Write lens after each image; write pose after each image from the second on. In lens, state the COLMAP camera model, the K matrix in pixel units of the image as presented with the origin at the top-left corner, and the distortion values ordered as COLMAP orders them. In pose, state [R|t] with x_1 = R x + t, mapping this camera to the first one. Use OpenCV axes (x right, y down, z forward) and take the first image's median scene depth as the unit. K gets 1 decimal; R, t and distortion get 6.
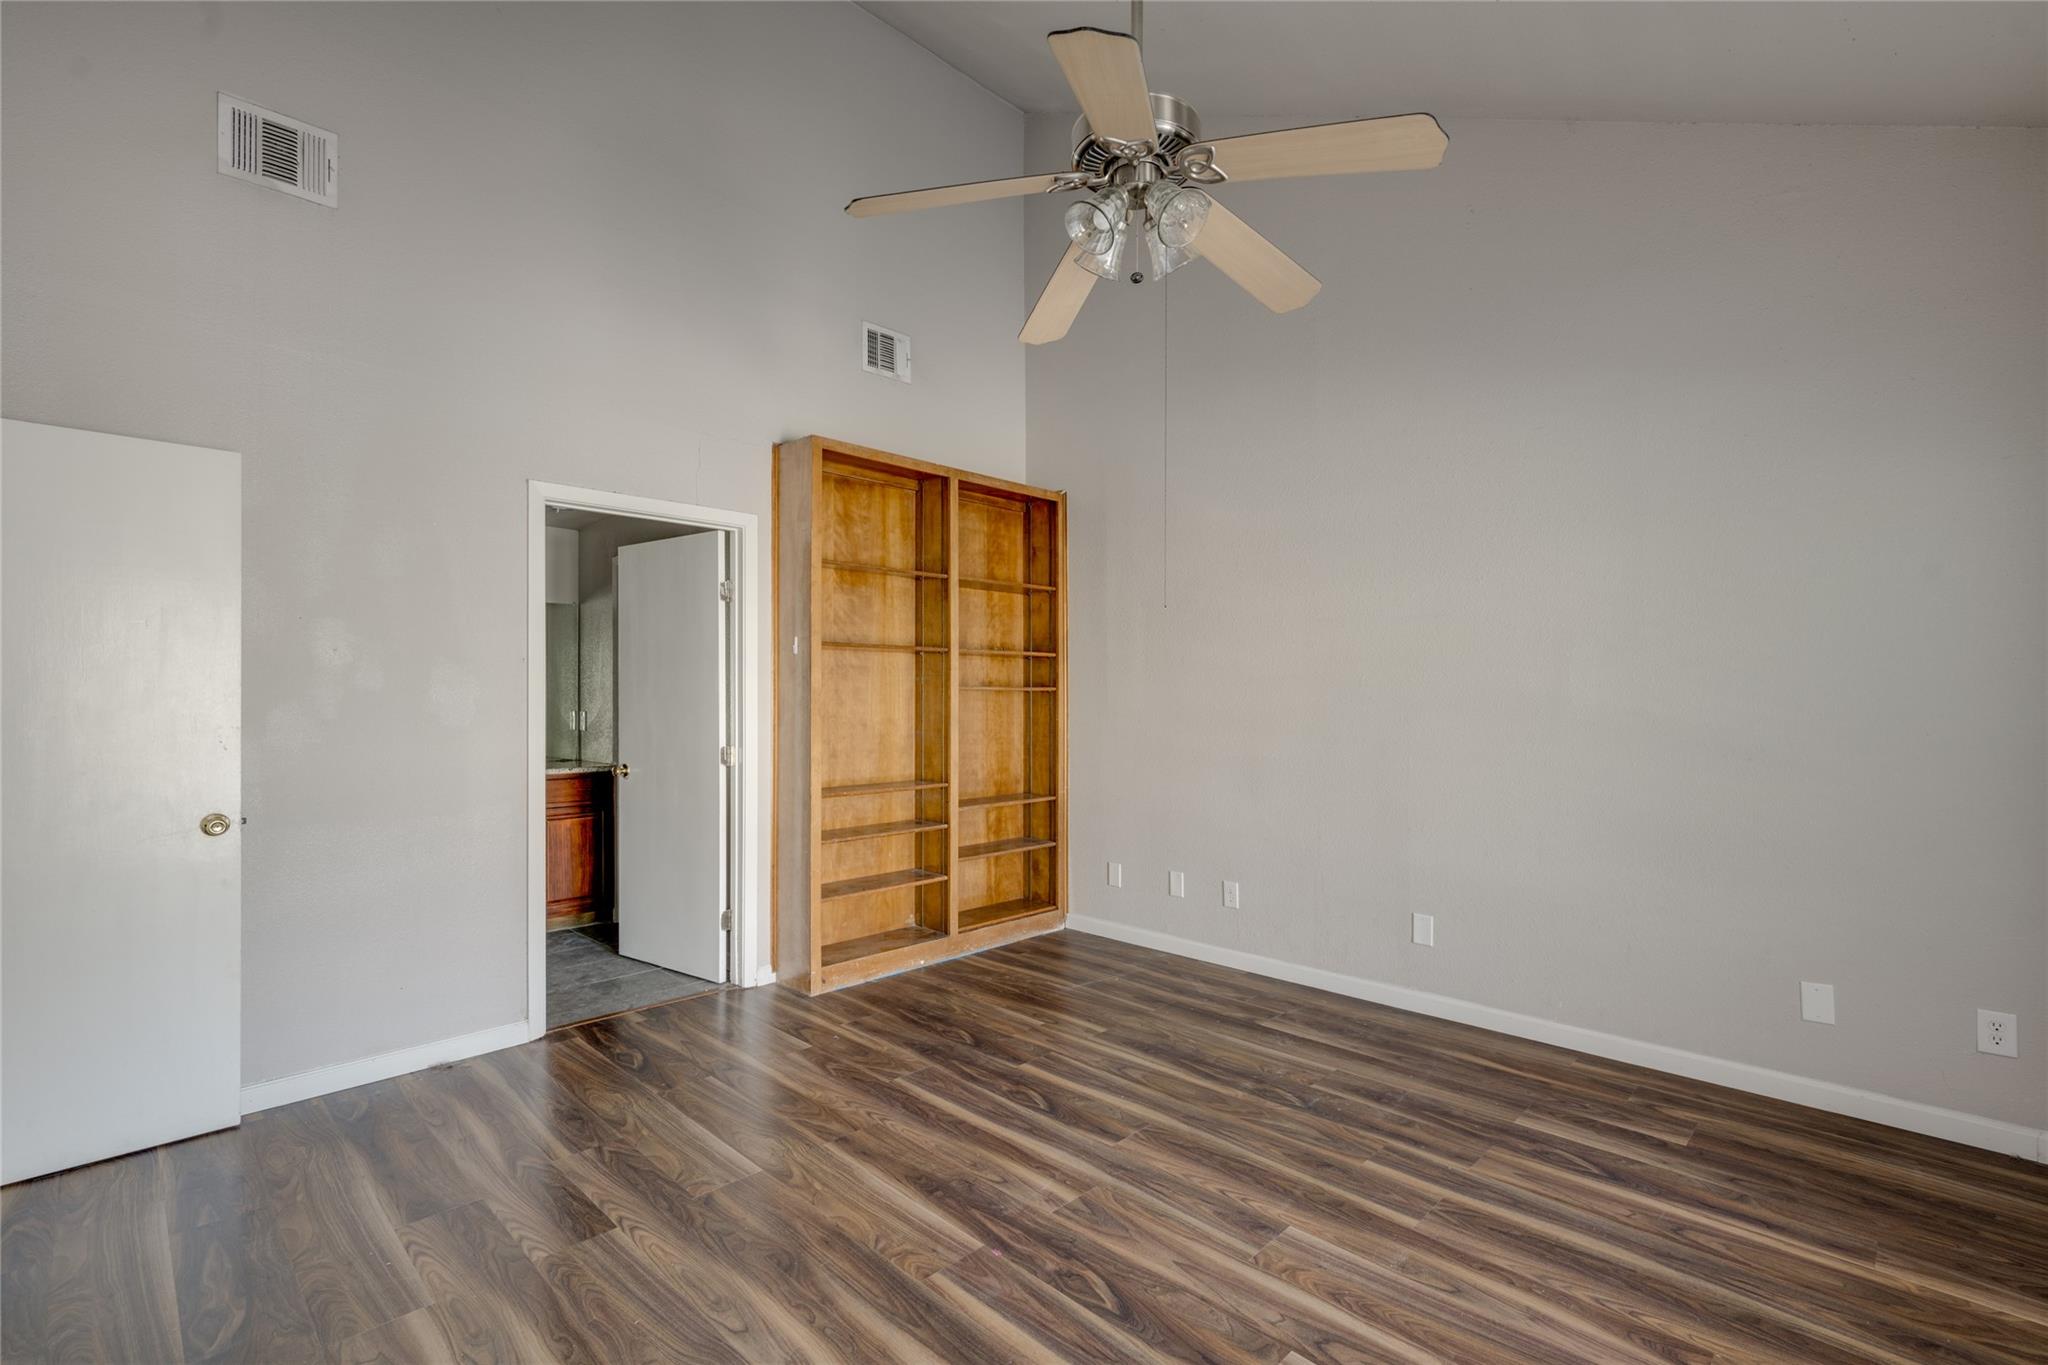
lens RADIAL K [[877.4, 0, 1026.5], [0, 877.4, 691.3], [0, 0, 1]] dist [0.001827, 0.000068]
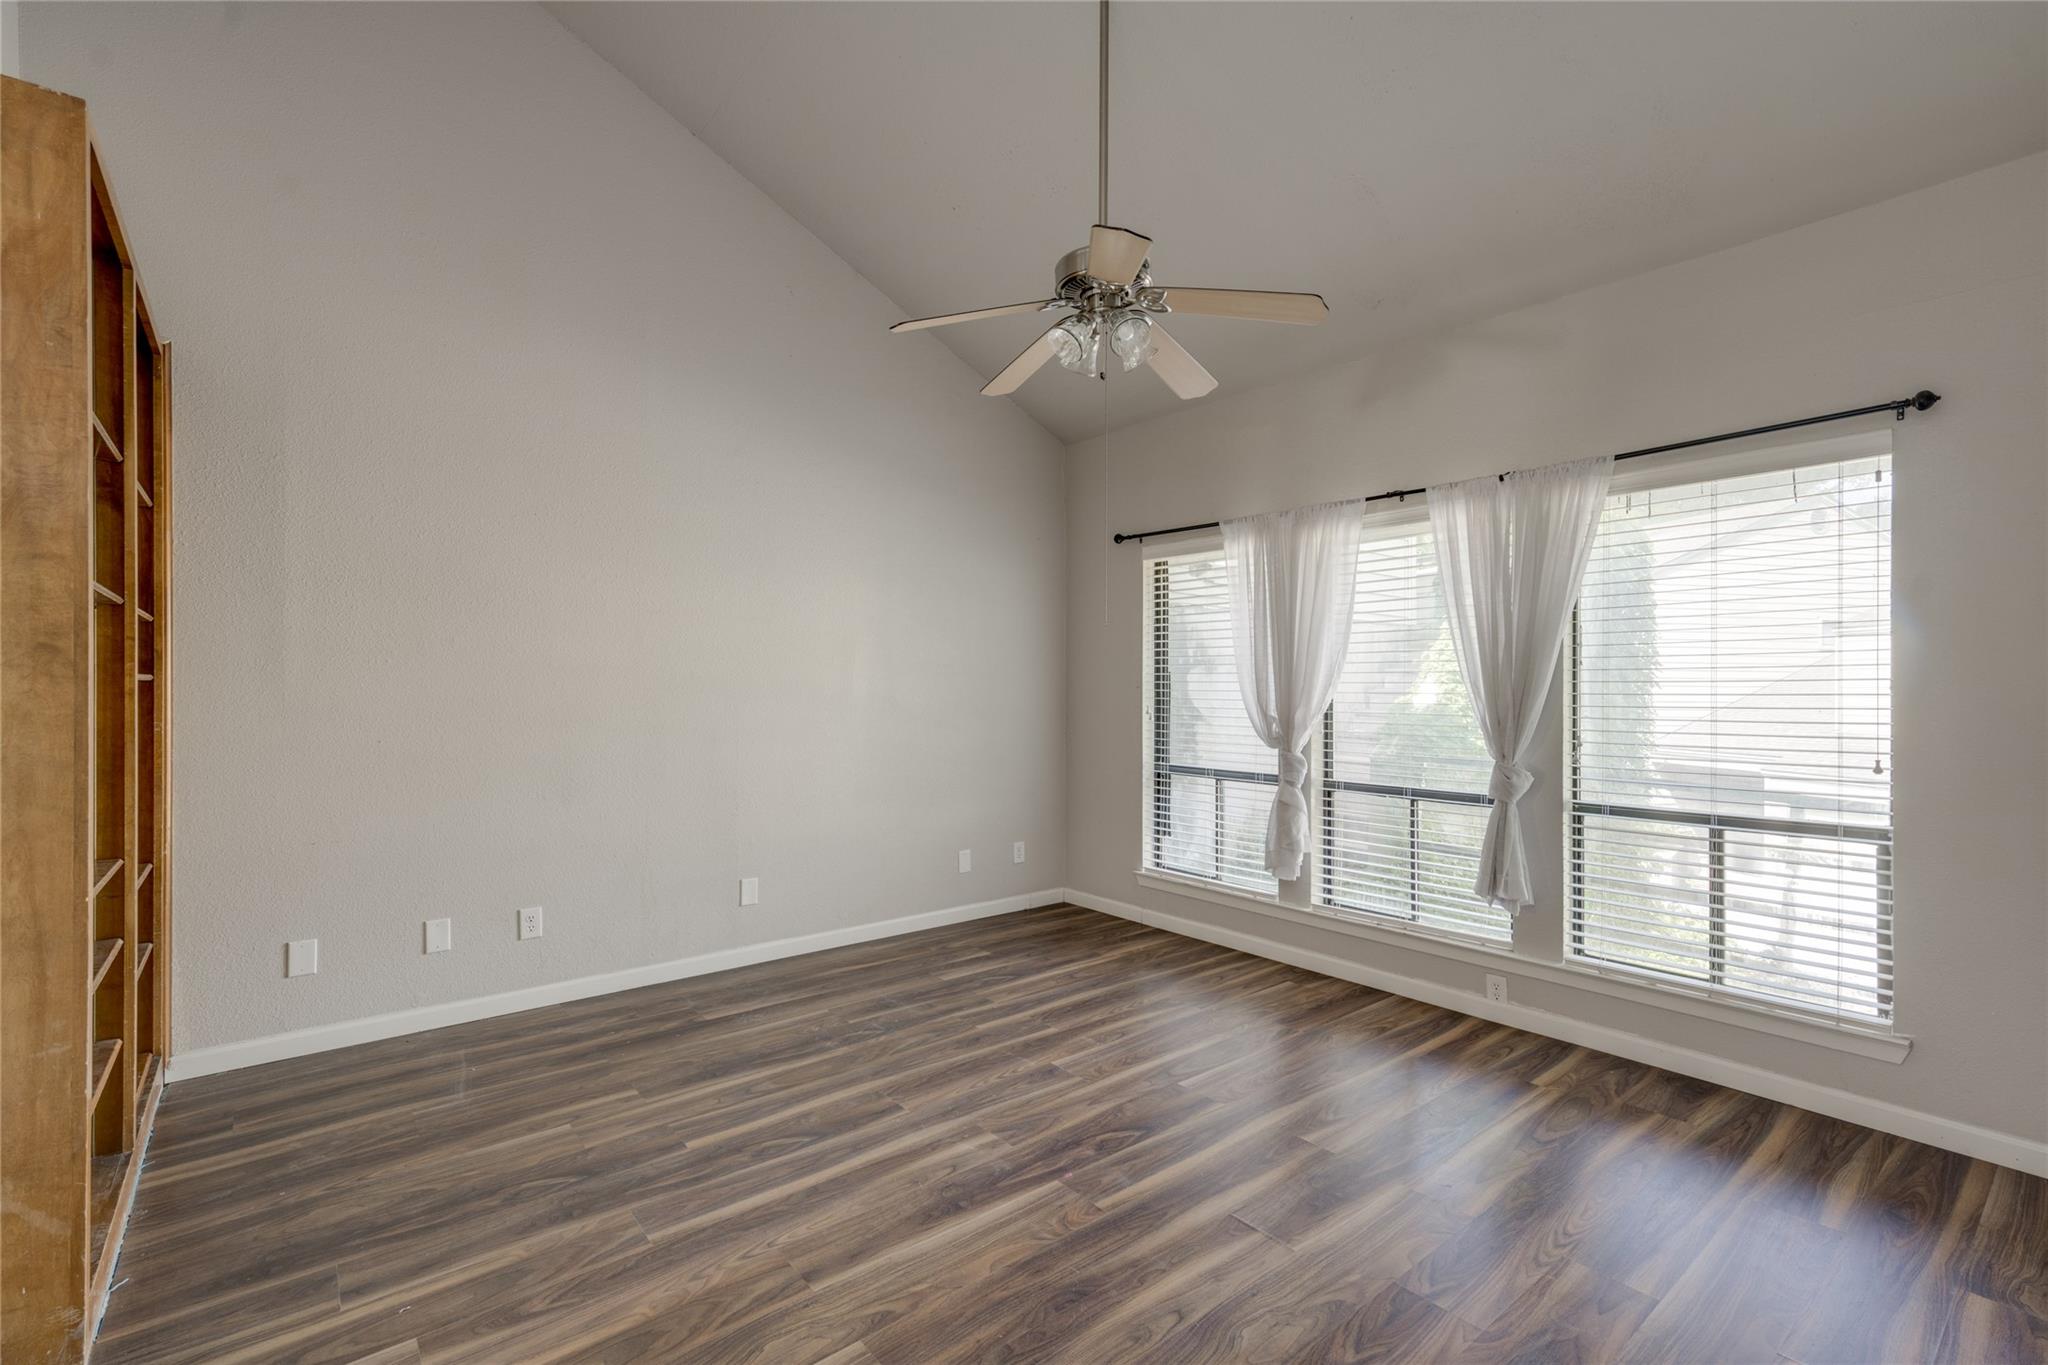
lens RADIAL K [[877.4, 0, 1026.5], [0, 877.4, 691.3], [0, 0, 1]] dist [0.001827, 0.000068]
pose [[0.143833, -0.004784, 0.989590, -0.838758], [-0.003529, 0.999979, 0.005347, 0.004300], [-0.989596, -0.004261, 0.143813, 0.642083]]
